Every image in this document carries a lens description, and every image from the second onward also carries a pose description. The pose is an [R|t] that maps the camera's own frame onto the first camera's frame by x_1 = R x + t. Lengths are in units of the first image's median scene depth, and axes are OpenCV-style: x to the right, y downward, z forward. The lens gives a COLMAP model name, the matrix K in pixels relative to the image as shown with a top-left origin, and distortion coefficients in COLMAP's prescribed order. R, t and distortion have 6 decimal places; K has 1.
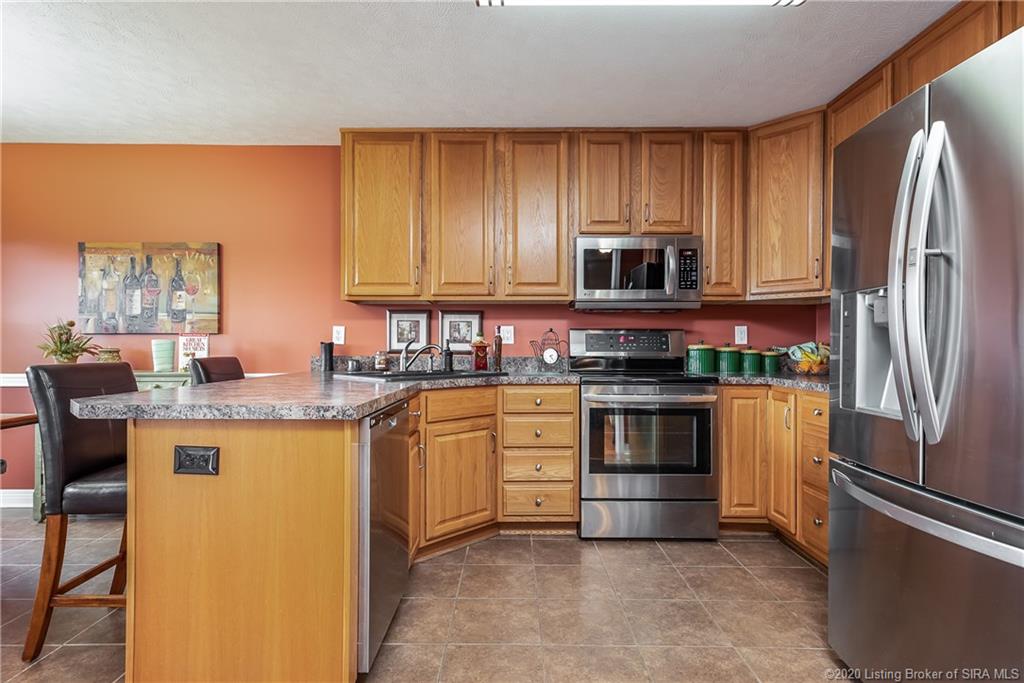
lens RADIAL K [[526.6, 0, 499.7], [0, 526.6, 345.8], [0, 0, 1]] dist [0.012283, 0.000050]
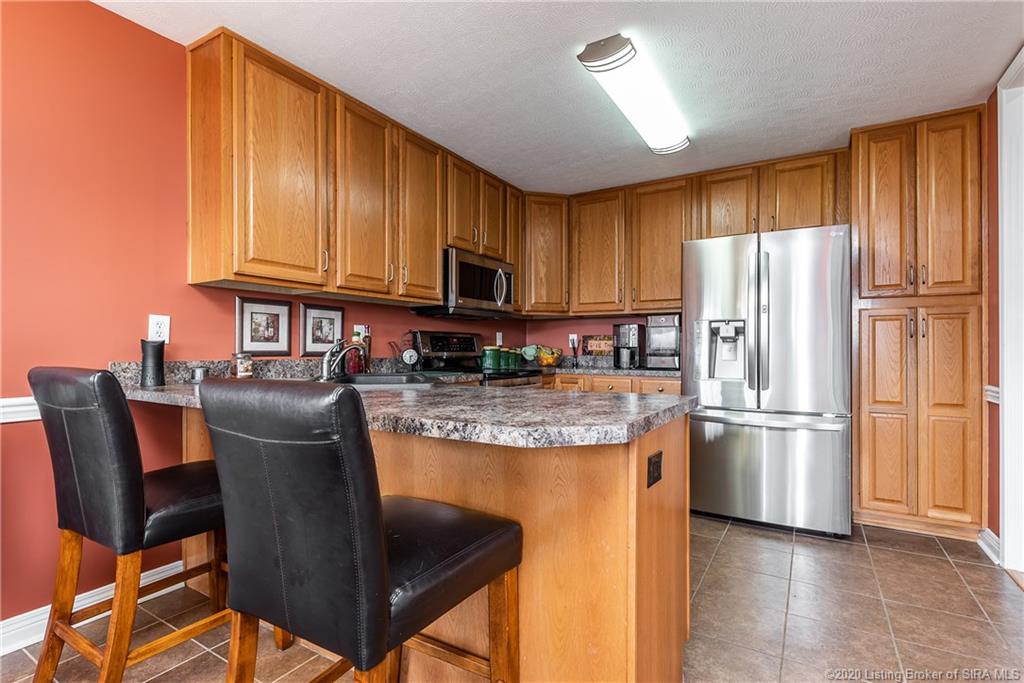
lens RADIAL K [[489.4, 0, 512.0], [0, 489.4, 341.5], [0, 0, 1]] dist [0.013619, -0.000092]
pose [[0.518714, 0.010787, 0.854880, -0.661867], [-0.004126, 0.999940, -0.010114, -0.001366], [-0.854938, 0.001719, 0.518727, 0.358394]]
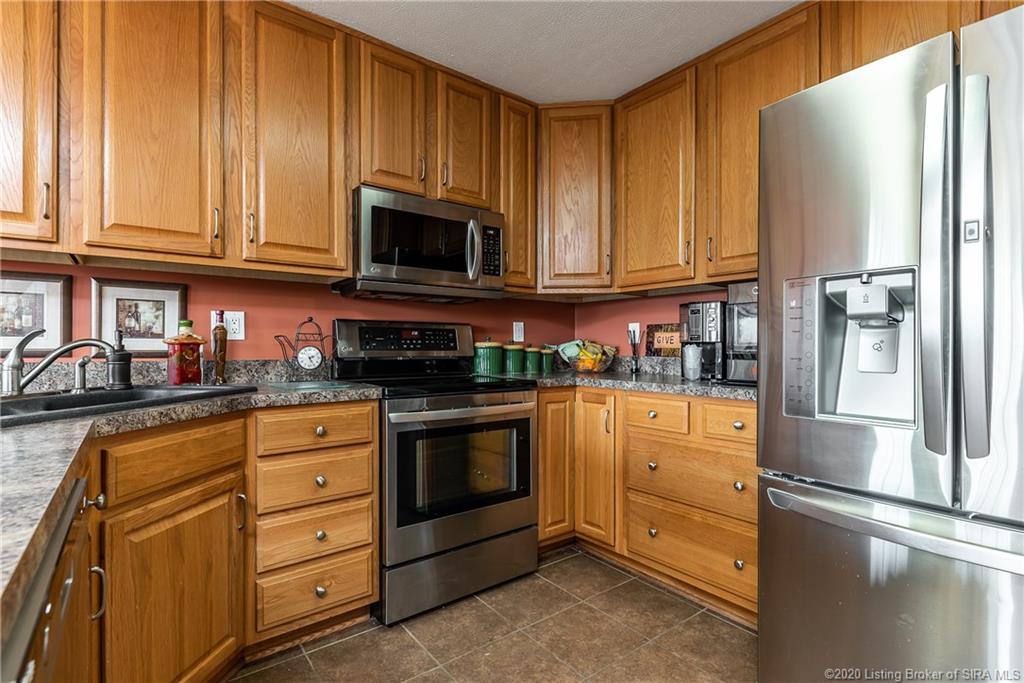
lens RADIAL K [[496.2, 0, 508.9], [0, 496.2, 344.8], [0, 0, 1]] dist [0.011447, -0.000503]
pose [[0.786072, -0.000326, 0.618134, -0.105729], [-0.000315, 1.000000, 0.000929, 0.002048], [-0.618134, -0.000925, 0.786072, 0.359932]]
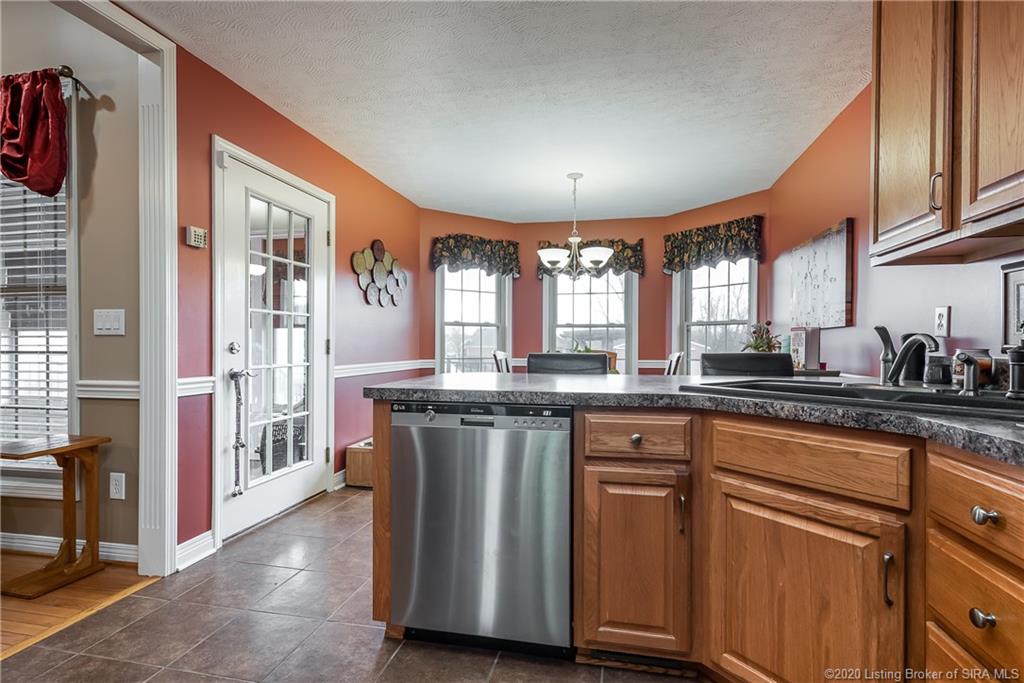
lens RADIAL K [[489.4, 0, 512.0], [0, 489.4, 341.5], [0, 0, 1]] dist [0.013619, -0.000092]
pose [[-0.188179, -0.007514, -0.982106, 0.367366], [0.000668, 0.999970, -0.007779, 0.006742], [0.982135, -0.002120, -0.188168, 0.713896]]
